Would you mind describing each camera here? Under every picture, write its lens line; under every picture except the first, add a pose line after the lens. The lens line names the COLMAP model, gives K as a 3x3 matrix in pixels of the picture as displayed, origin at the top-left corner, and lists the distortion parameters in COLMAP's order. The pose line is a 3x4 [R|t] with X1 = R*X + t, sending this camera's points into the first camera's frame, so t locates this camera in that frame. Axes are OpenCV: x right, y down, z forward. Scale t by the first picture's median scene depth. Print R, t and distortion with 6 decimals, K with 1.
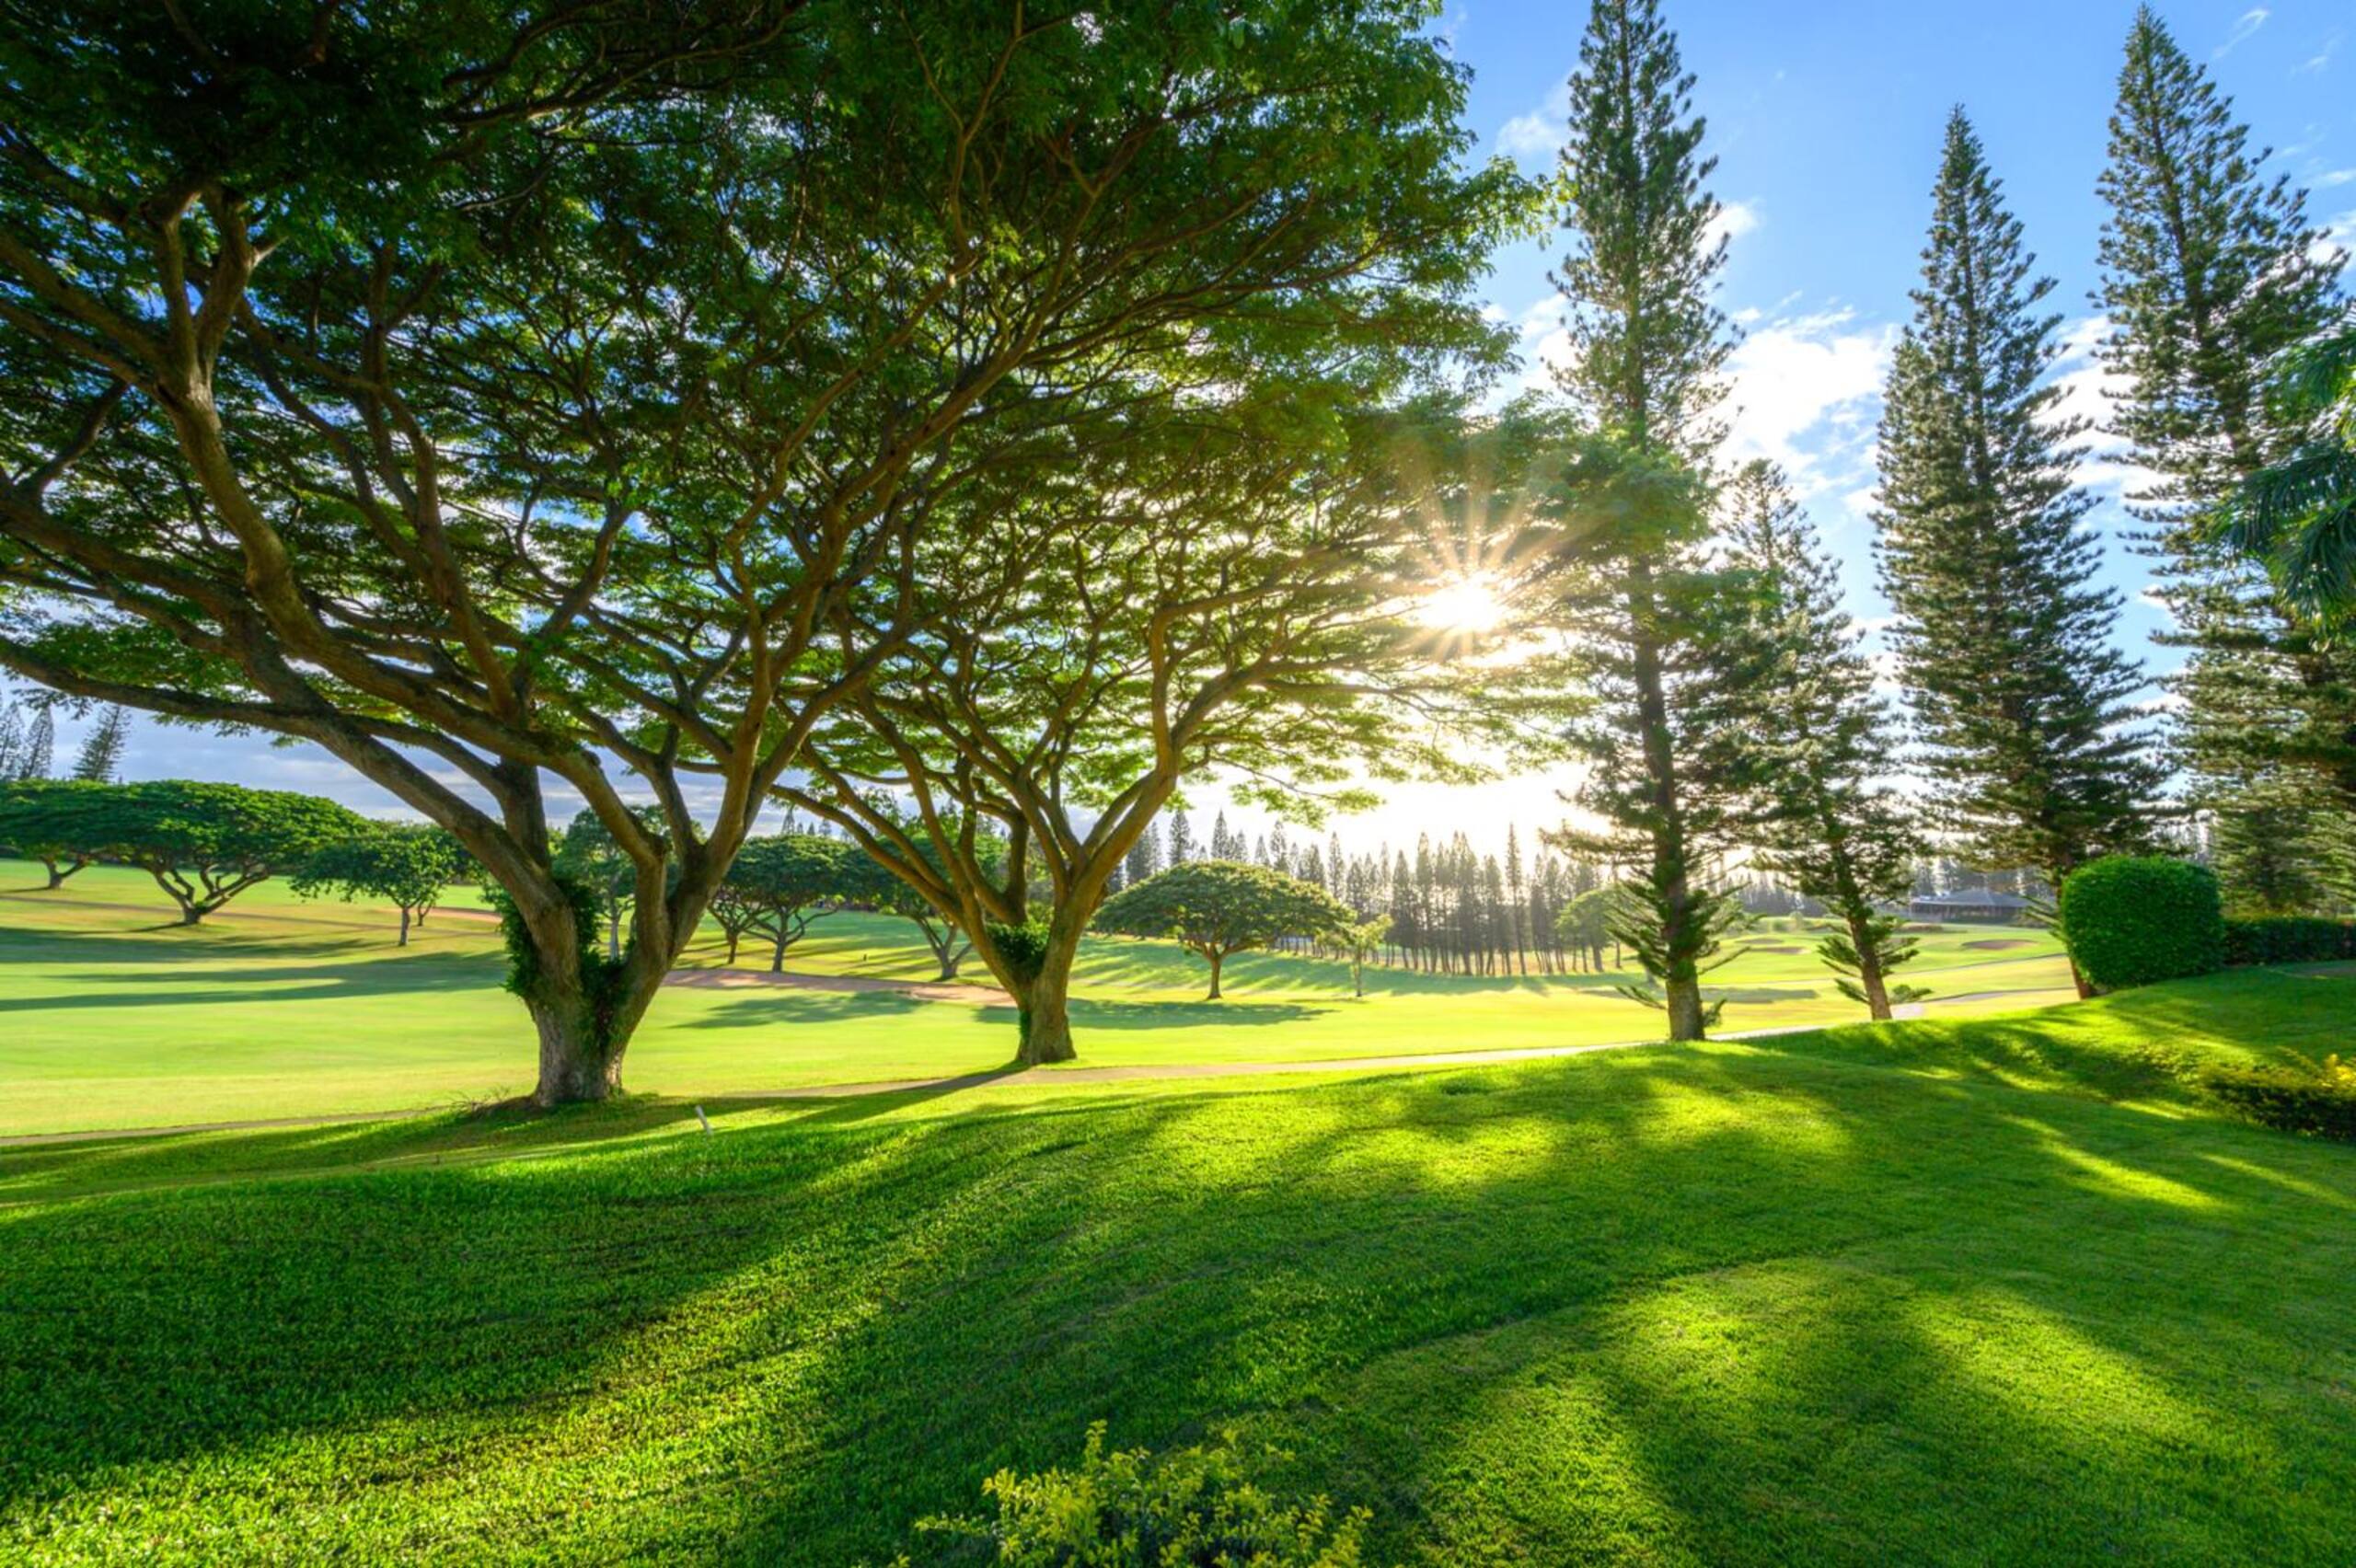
lens RADIAL K [[893.1, 0, 1178.0], [0, 893.1, 784.0], [0, 0, 1]] dist [0.017138, 0.000287]
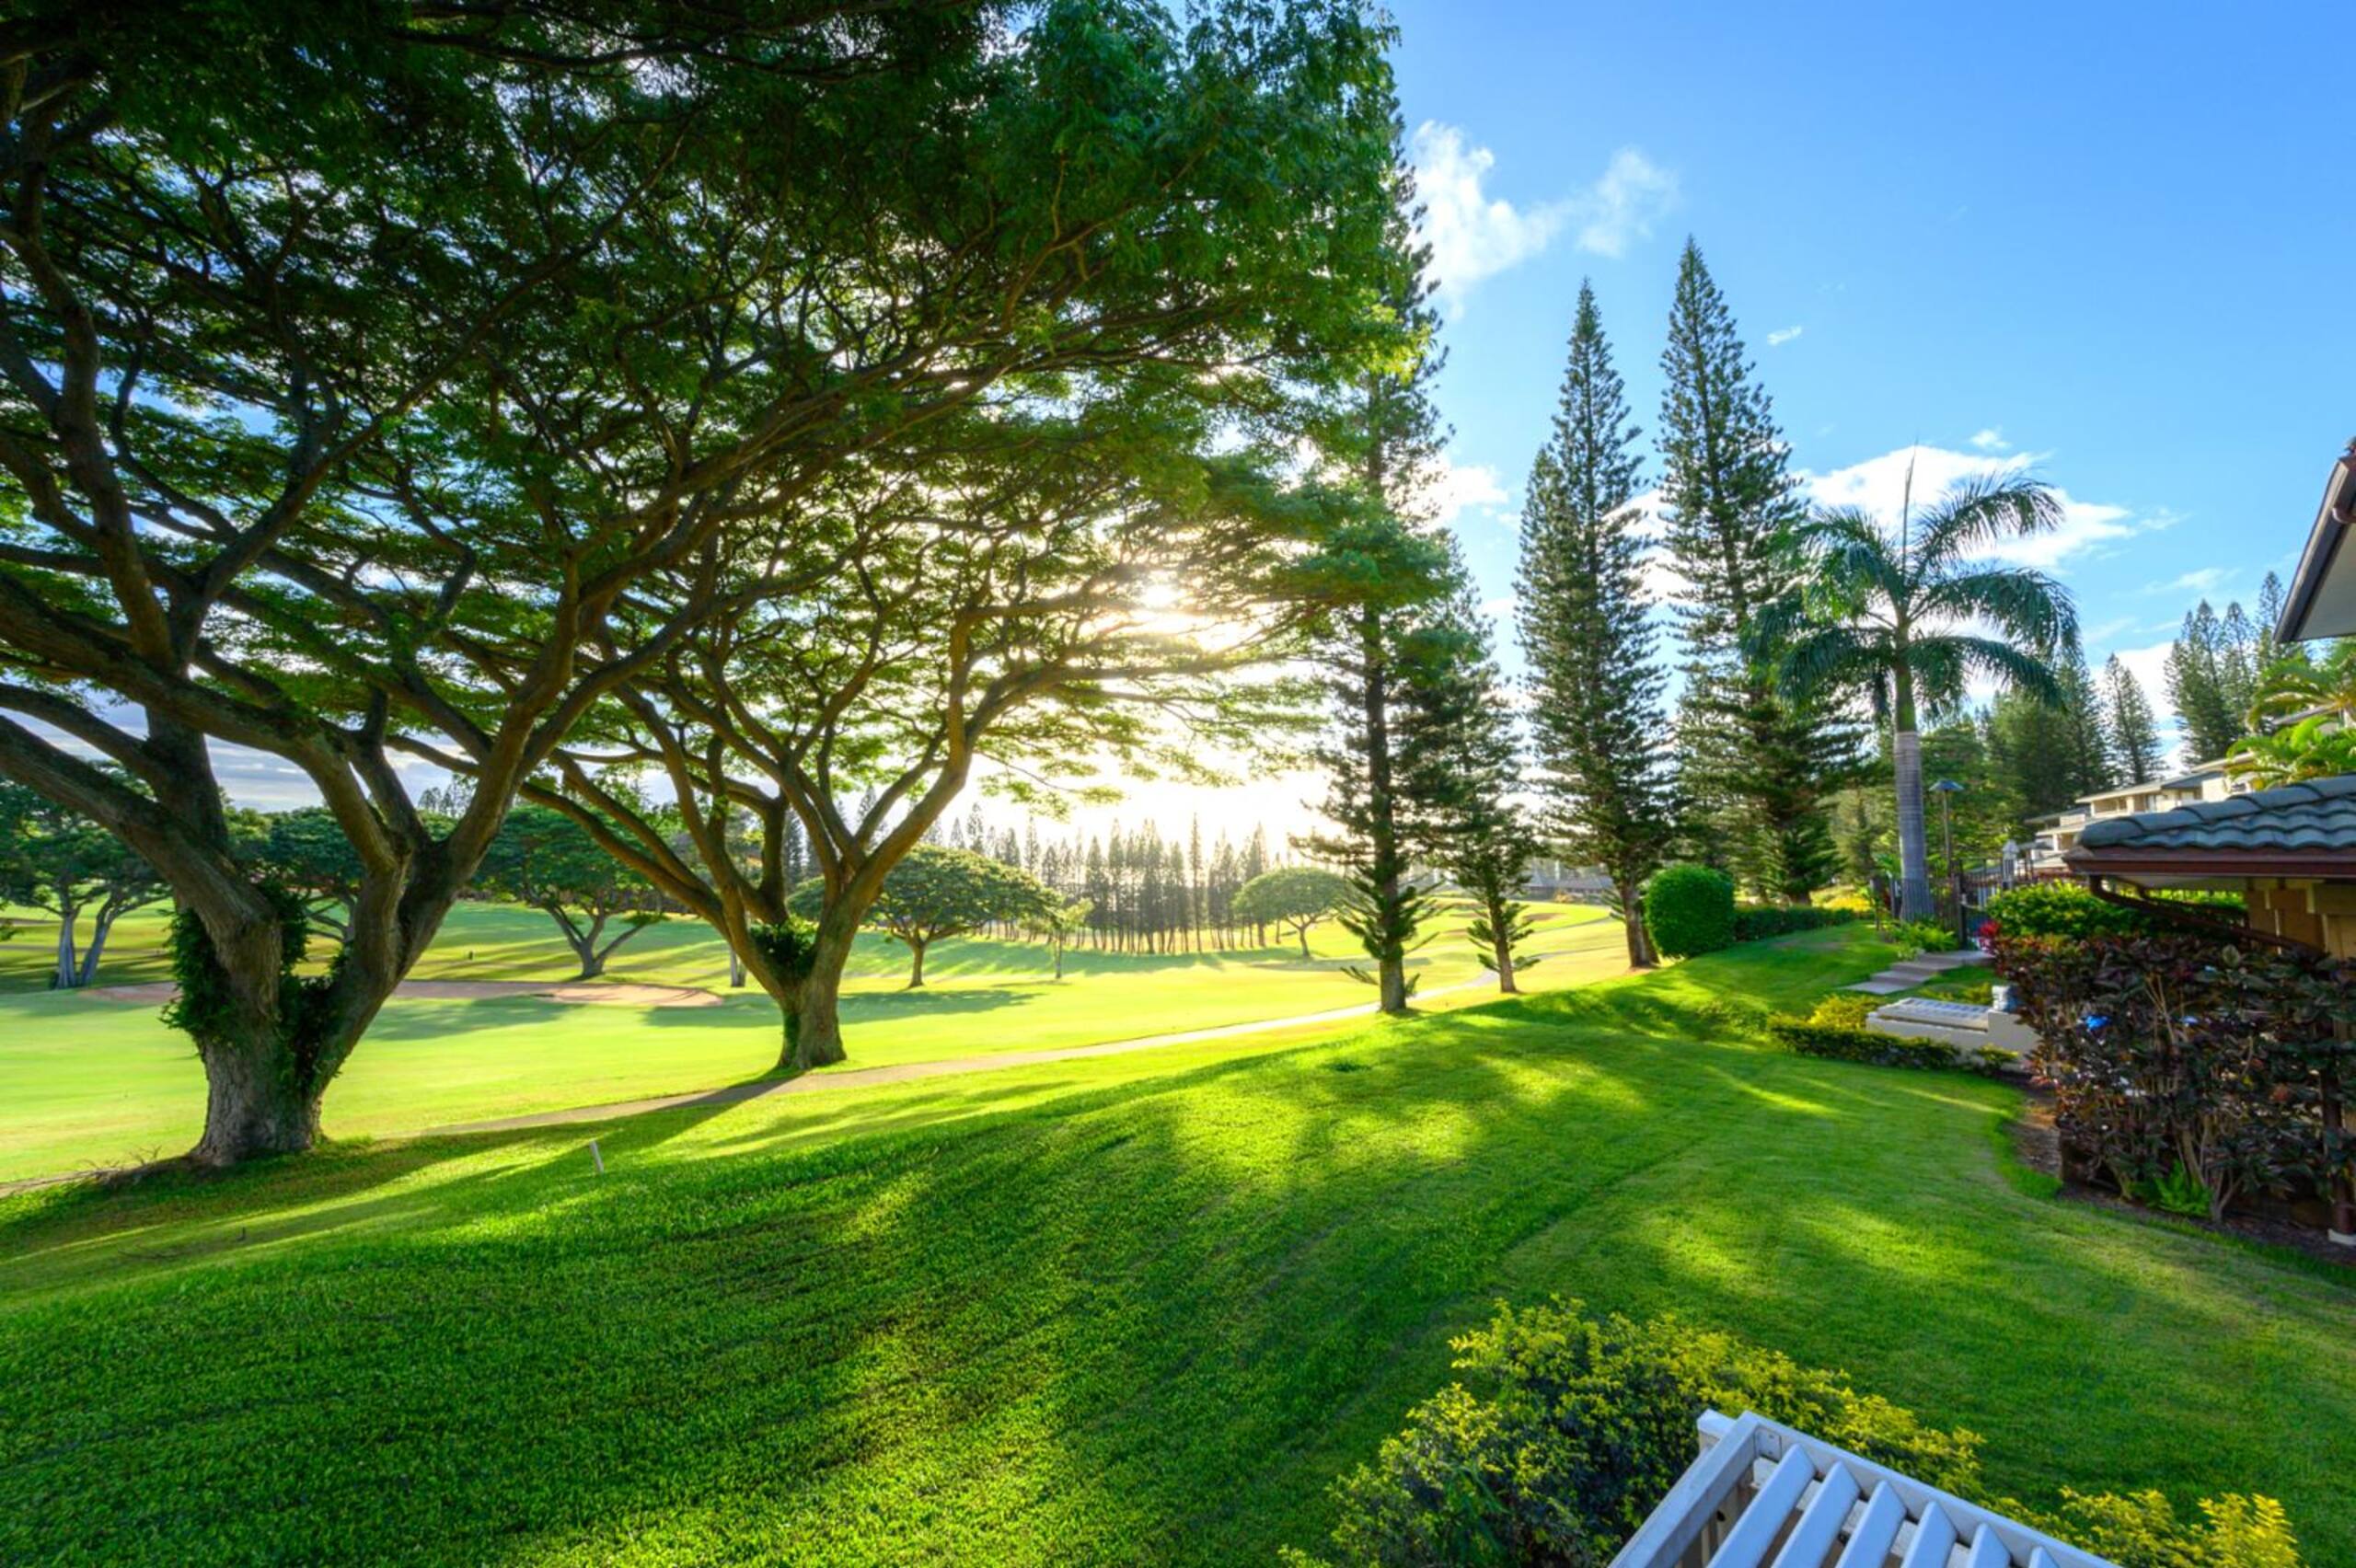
lens RADIAL K [[893.1, 0, 1178.0], [0, 893.1, 784.0], [0, 0, 1]] dist [0.017138, 0.000287]
pose [[0.939249, 0.037428, 0.341191, -0.100151], [-0.044544, 0.998922, 0.013042, -0.017226], [-0.340335, -0.027448, 0.939904, -0.023406]]
